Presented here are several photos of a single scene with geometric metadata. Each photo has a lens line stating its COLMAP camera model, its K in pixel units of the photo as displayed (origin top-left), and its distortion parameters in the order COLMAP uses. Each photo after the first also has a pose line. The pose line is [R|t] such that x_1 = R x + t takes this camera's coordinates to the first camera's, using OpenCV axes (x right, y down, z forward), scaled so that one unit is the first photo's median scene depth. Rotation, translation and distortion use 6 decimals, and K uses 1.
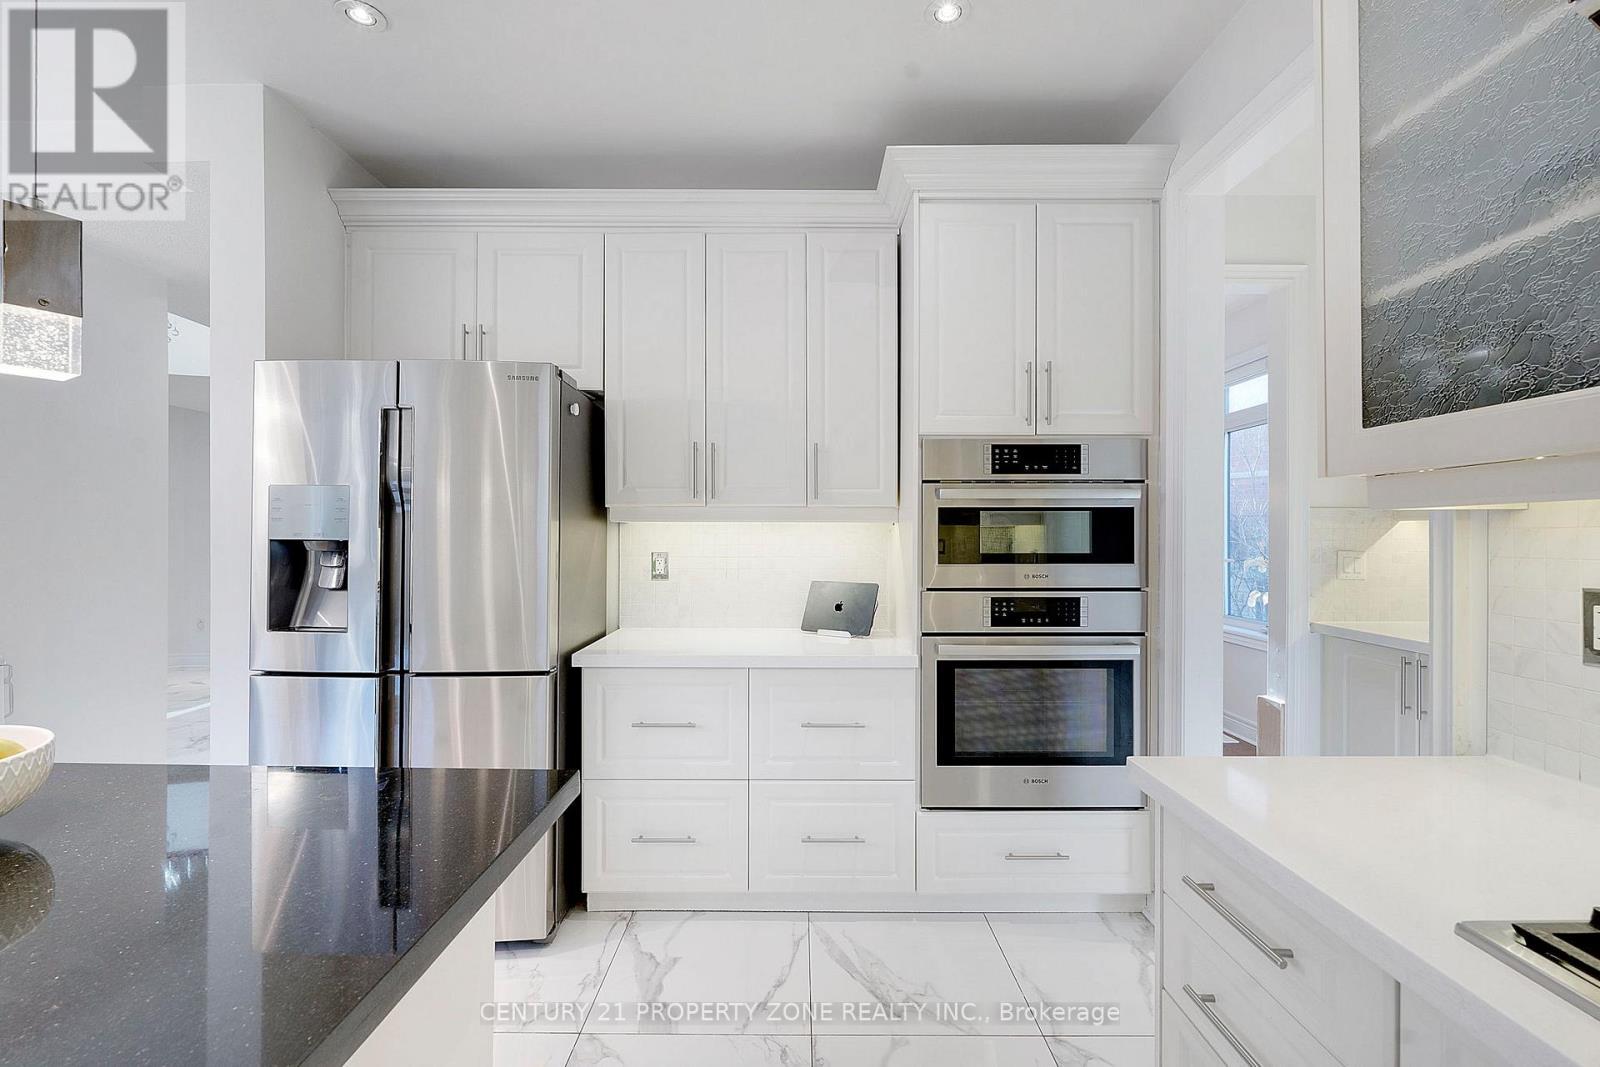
lens RADIAL K [[700.0, 0, 799.3], [0, 700.0, 531.5], [0, 0, 1]] dist [-0.002443, 0.000129]
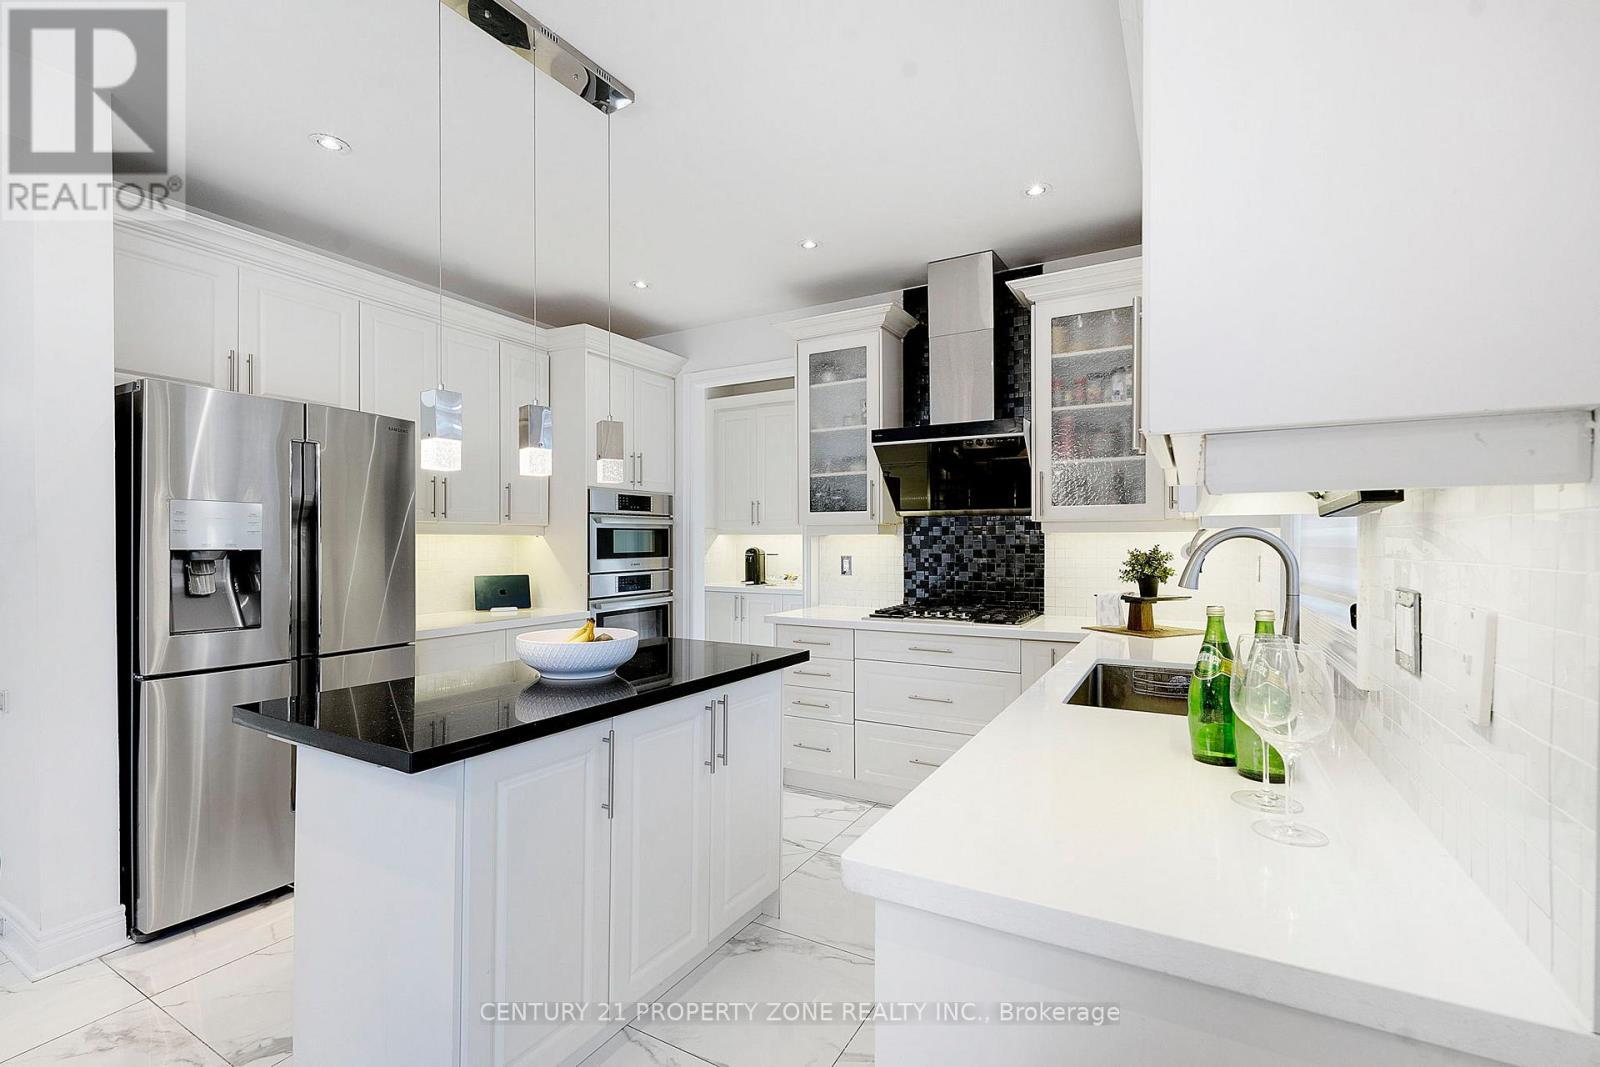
lens RADIAL K [[700.0, 0, 798.6], [0, 700.0, 537.0], [0, 0, 1]] dist [-0.002443, 0.000129]
pose [[0.492638, 0.003349, 0.870228, -1.104295], [-0.004973, 0.999987, -0.001033, -0.011271], [-0.870220, -0.003819, 0.492648, -0.331443]]
